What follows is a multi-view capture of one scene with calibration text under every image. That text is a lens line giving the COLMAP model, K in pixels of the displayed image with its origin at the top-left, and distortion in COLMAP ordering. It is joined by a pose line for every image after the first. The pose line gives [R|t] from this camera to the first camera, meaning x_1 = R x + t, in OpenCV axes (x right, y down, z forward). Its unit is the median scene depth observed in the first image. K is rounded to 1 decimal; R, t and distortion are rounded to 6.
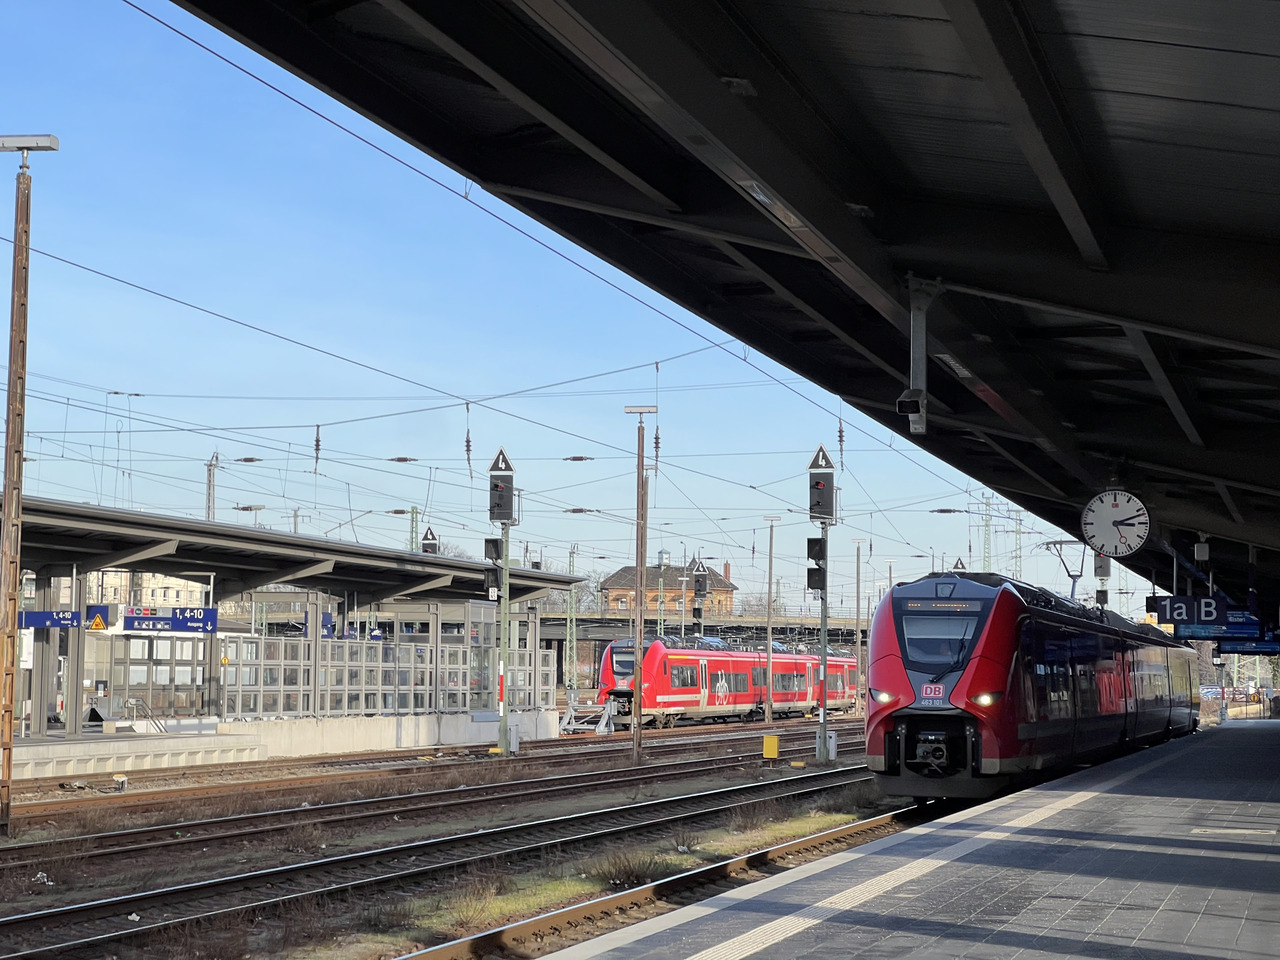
lens RADIAL K [[2925.7, 0, 640.3], [0, 2925.7, 446.4], [0, 0, 1]] dist [-0.077725, 4.596796]
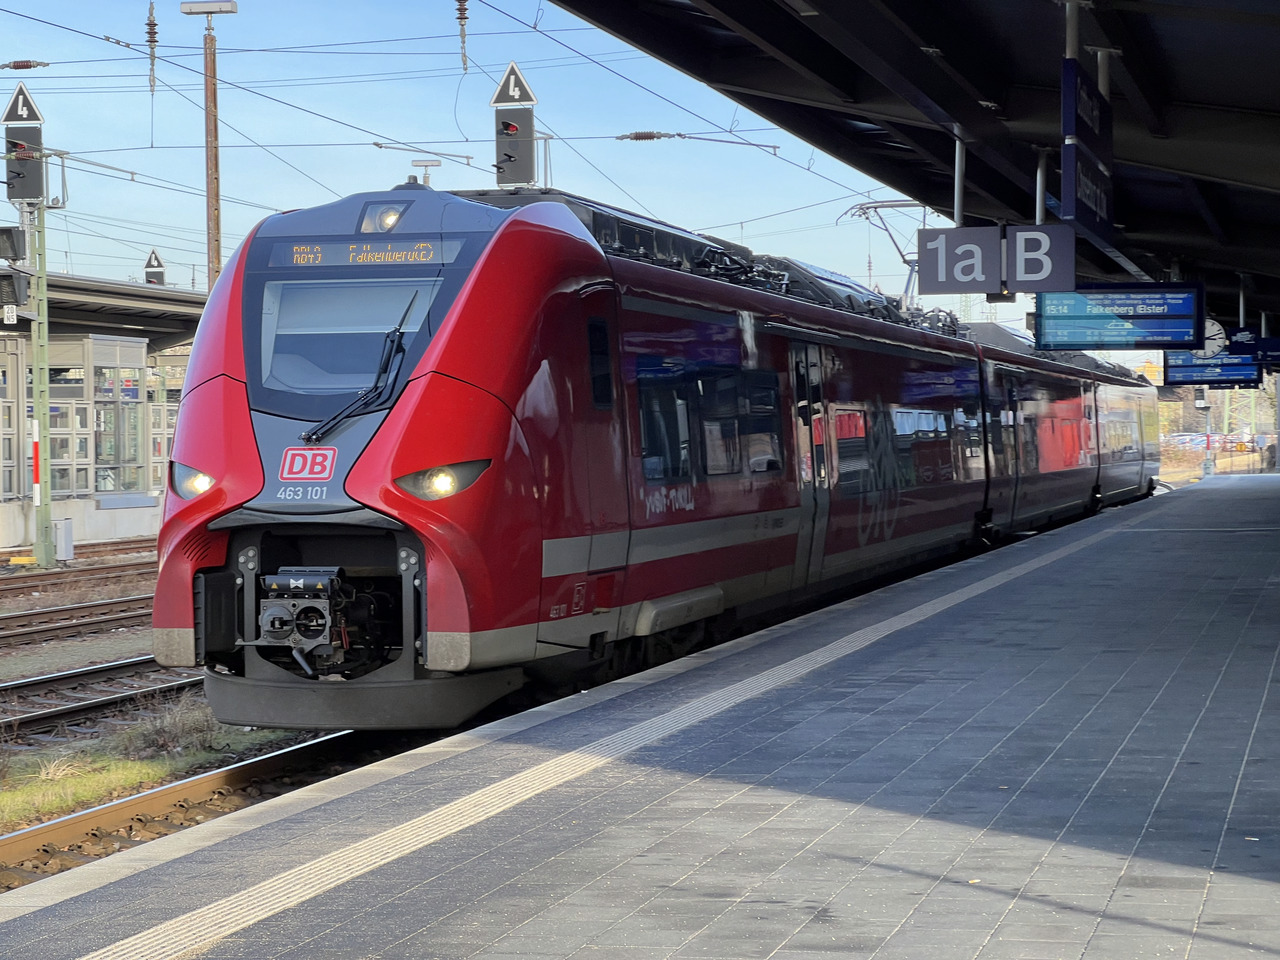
lens RADIAL K [[2940.2, 0, 580.8], [0, 2940.2, 484.8], [0, 0, 1]] dist [-0.065736, 4.539193]
pose [[0.999546, -0.020575, -0.022023, 0.087947], [0.022553, 0.995345, 0.093698, 0.030346], [0.019993, -0.094152, 0.995357, 0.367182]]
